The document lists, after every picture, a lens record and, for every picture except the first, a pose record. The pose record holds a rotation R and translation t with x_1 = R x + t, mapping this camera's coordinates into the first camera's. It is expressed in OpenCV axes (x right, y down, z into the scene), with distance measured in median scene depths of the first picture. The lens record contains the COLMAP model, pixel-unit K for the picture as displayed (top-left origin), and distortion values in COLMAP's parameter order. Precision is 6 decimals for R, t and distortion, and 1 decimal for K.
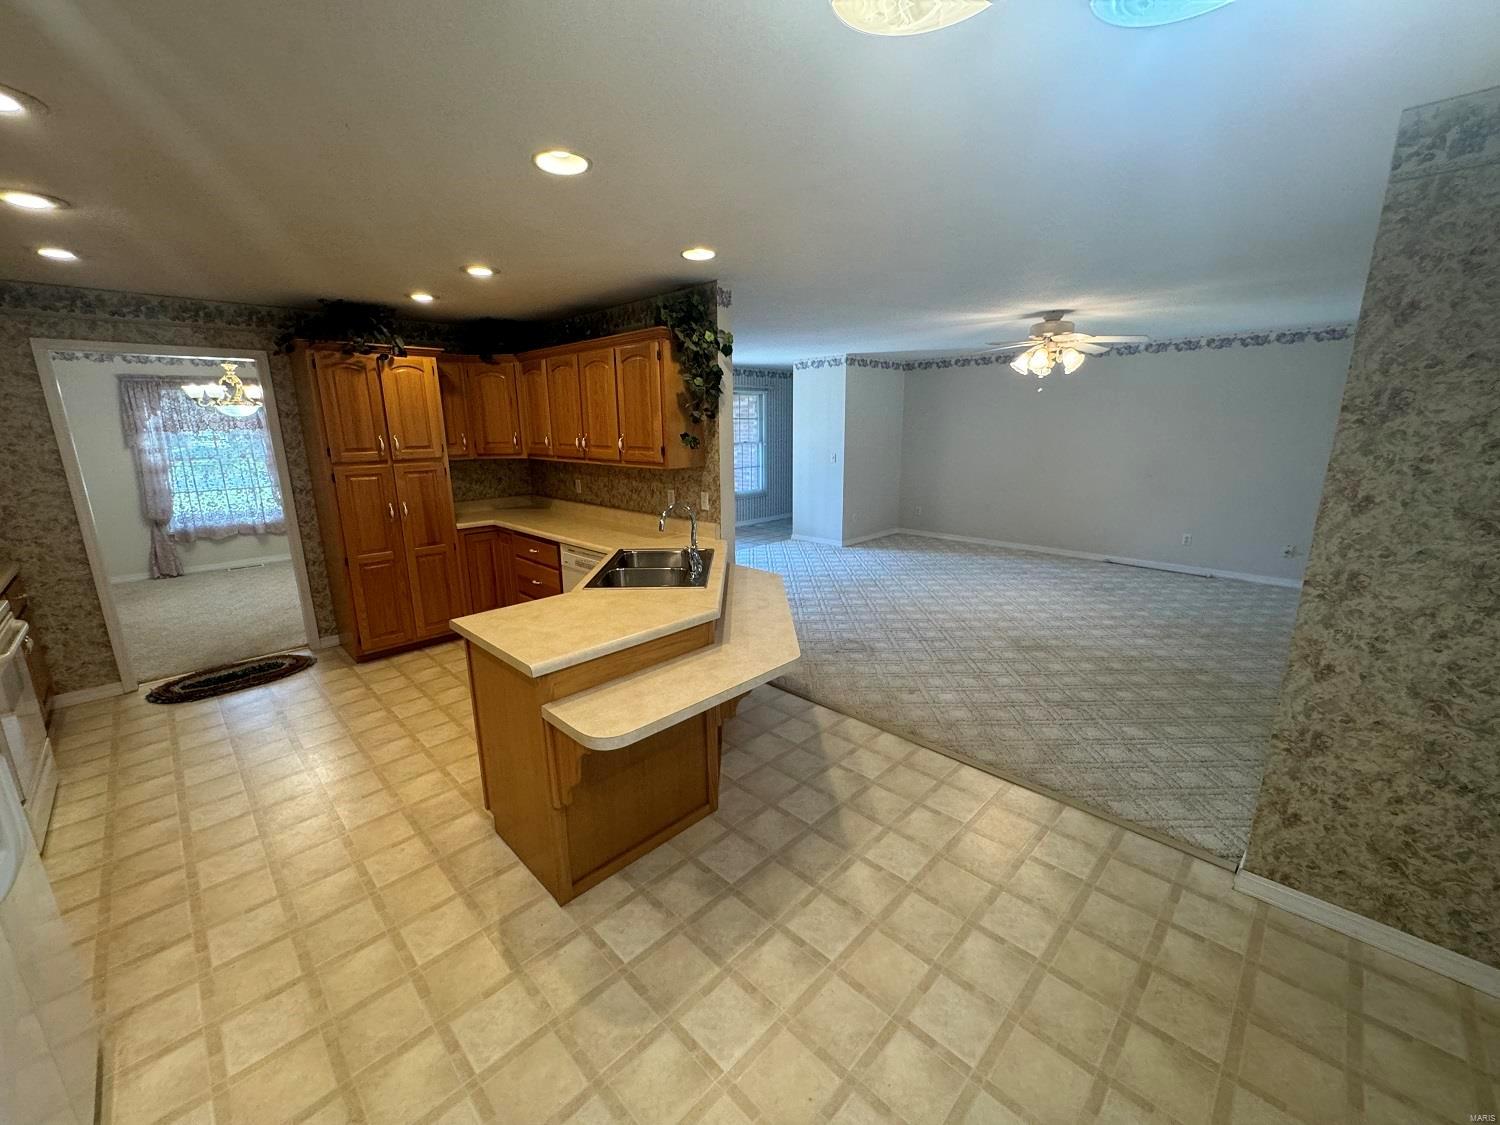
lens RADIAL K [[598.3, 0, 747.5], [0, 598.3, 560.9], [0, 0, 1]] dist [-0.002609, -0.000007]
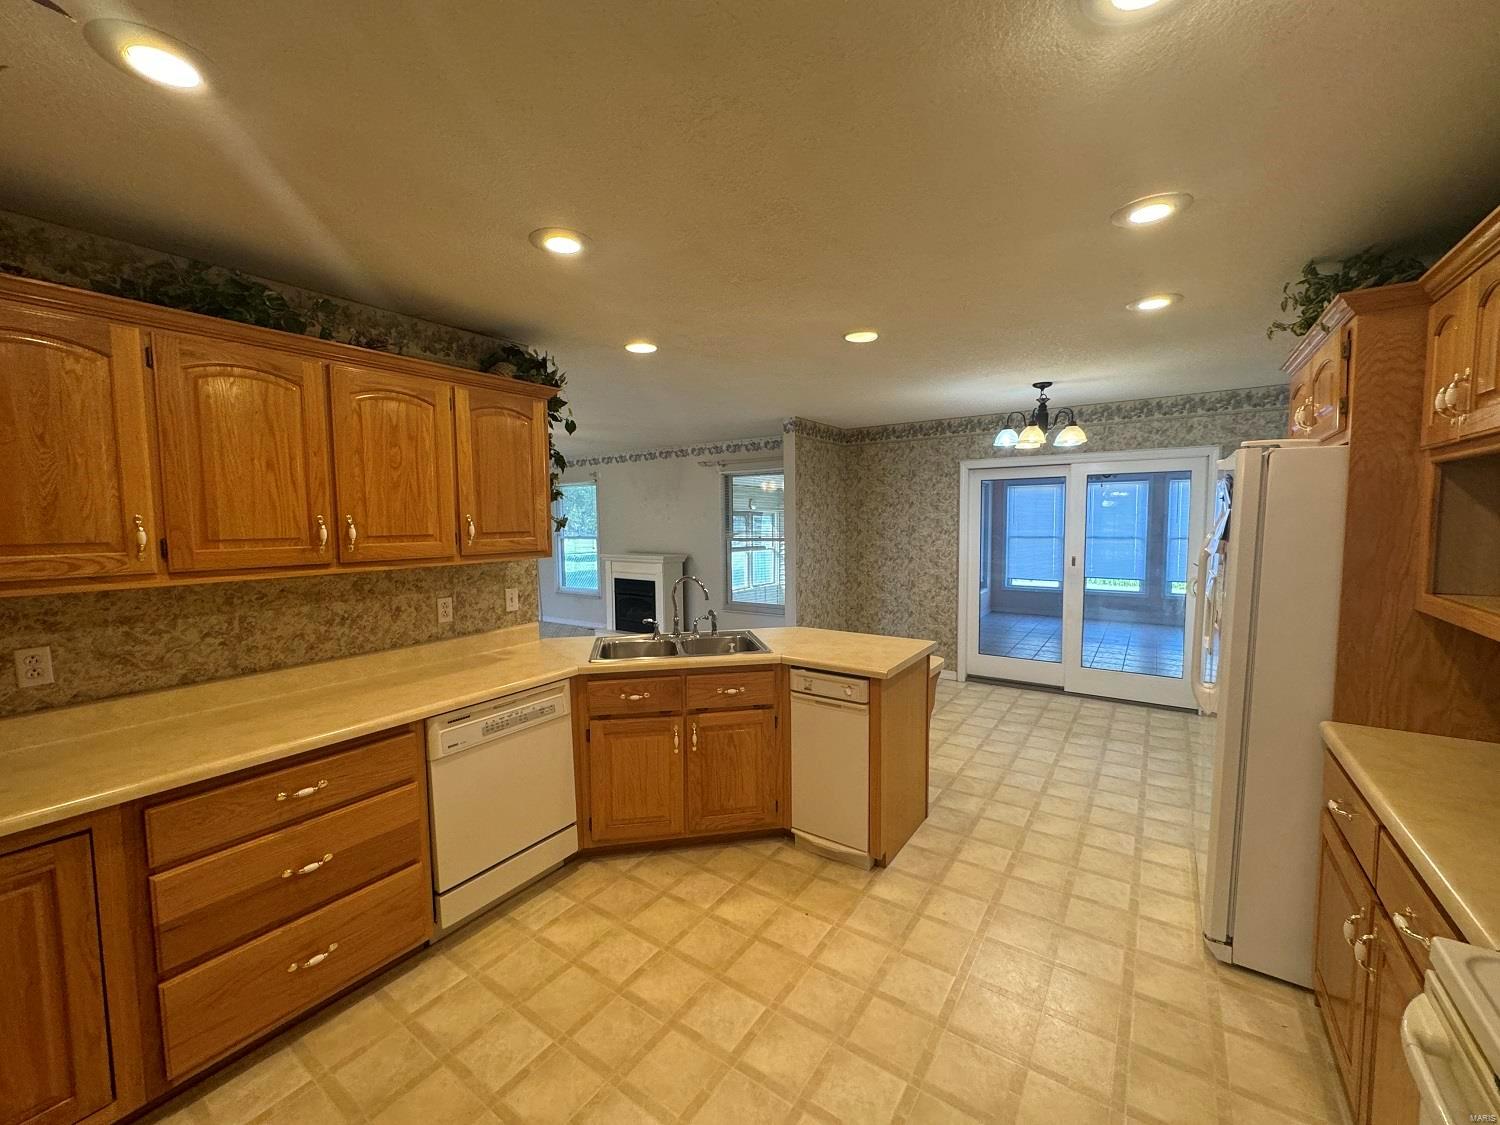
lens RADIAL K [[598.3, 0, 747.5], [0, 598.3, 560.9], [0, 0, 1]] dist [-0.002609, -0.000007]
pose [[-0.173695, -0.058378, 0.983068, -0.860726], [0.239195, 0.965848, 0.099618, -0.147622], [-0.955309, 0.252448, -0.153800, 0.780116]]
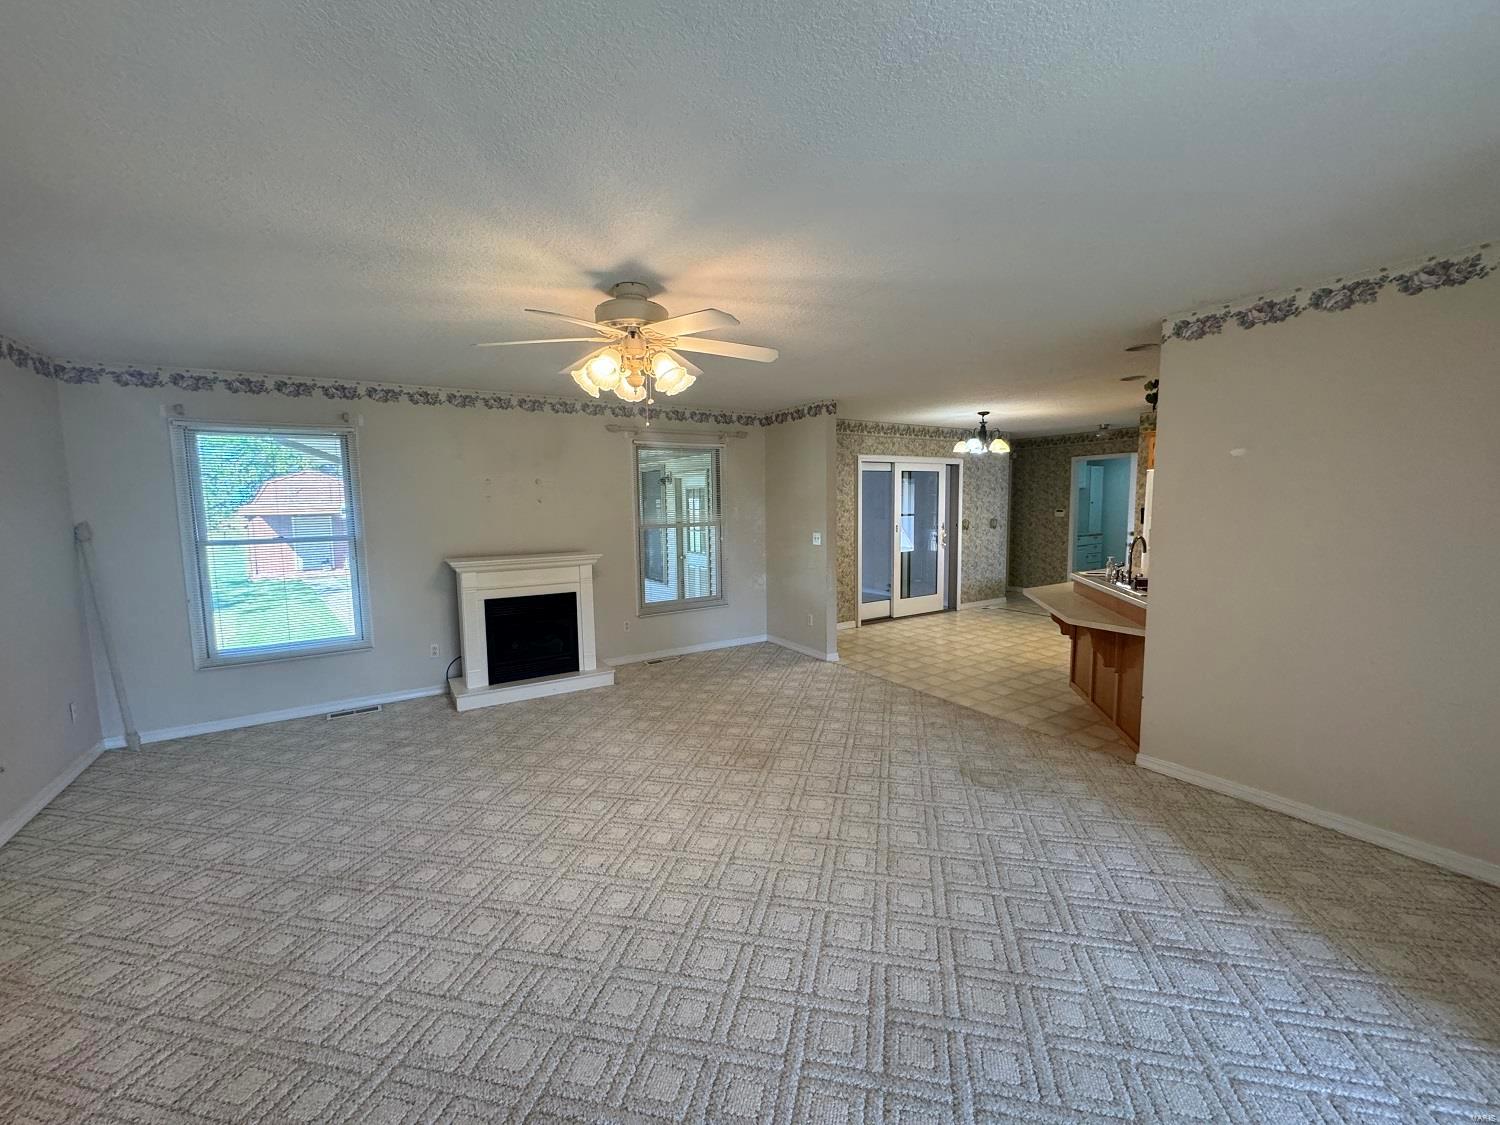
lens RADIAL K [[598.3, 0, 747.5], [0, 598.3, 560.9], [0, 0, 1]] dist [-0.002609, -0.000007]
pose [[-0.974380, 0.003316, 0.224884, 0.327564], [0.076134, 0.945724, 0.315927, -0.396681], [-0.211631, 0.324954, -0.921747, 1.818198]]
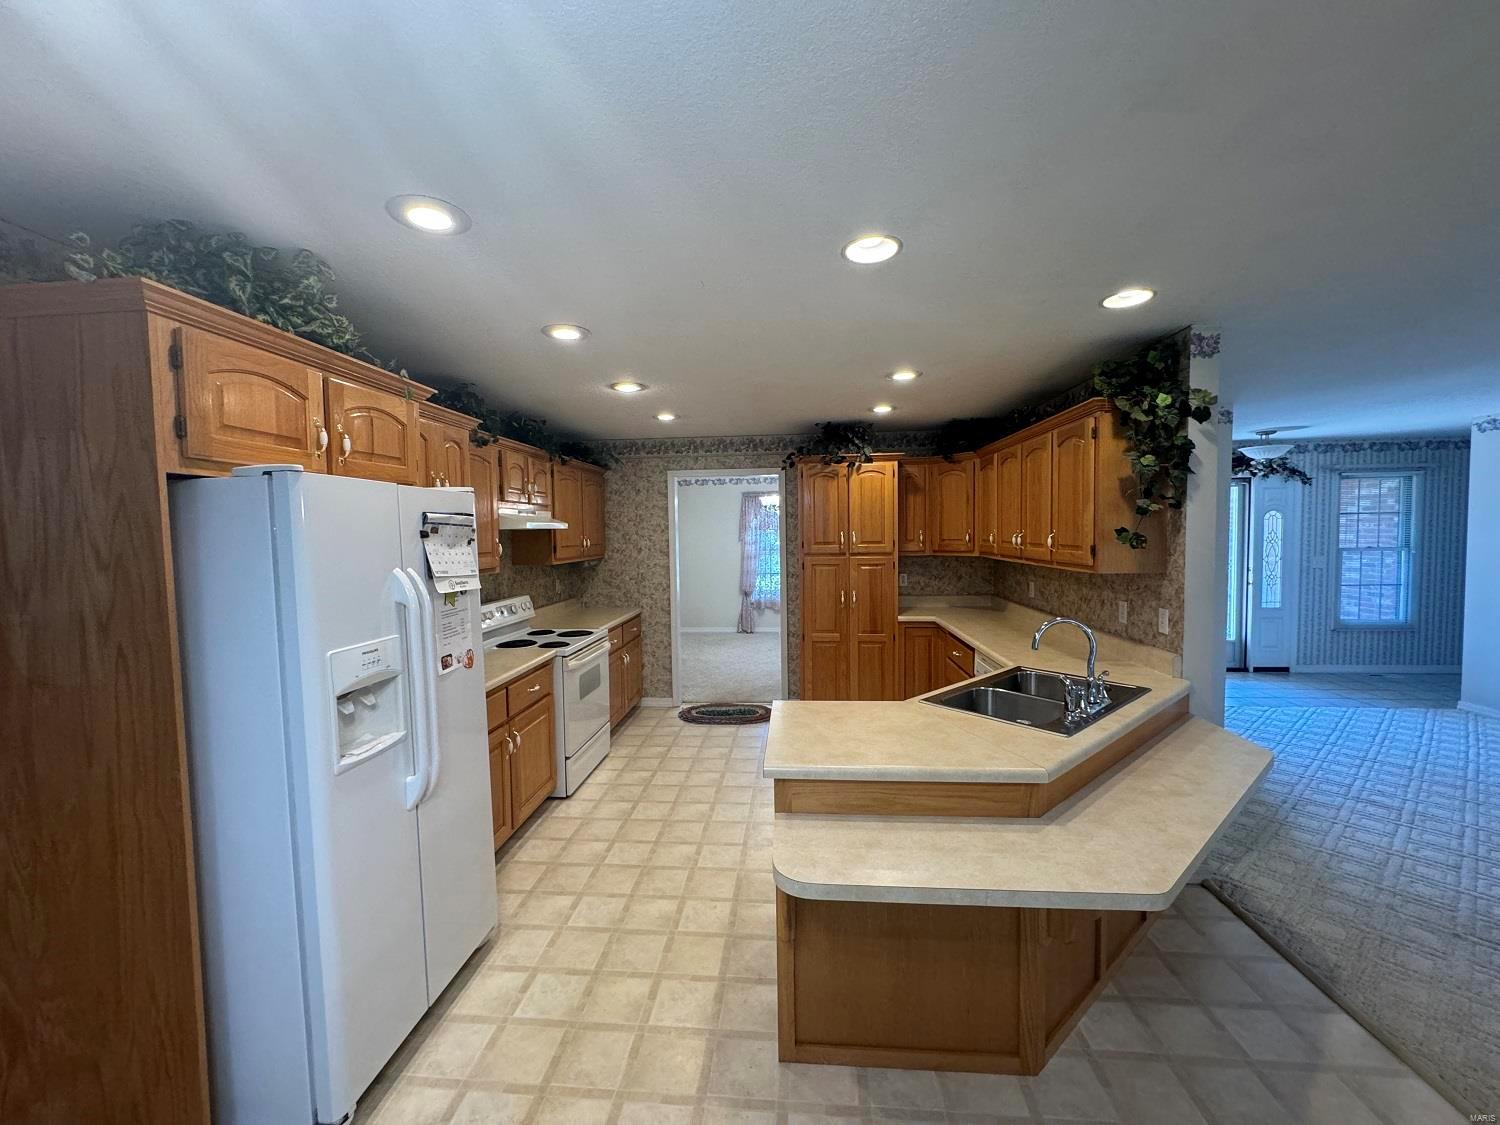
lens RADIAL K [[598.3, 0, 747.5], [0, 598.3, 560.9], [0, 0, 1]] dist [-0.002609, -0.000007]
pose [[0.639677, 0.039132, -0.767647, 0.150974], [-0.166734, 0.981988, -0.088881, -0.022966], [0.750342, 0.184848, 0.634680, 0.149915]]
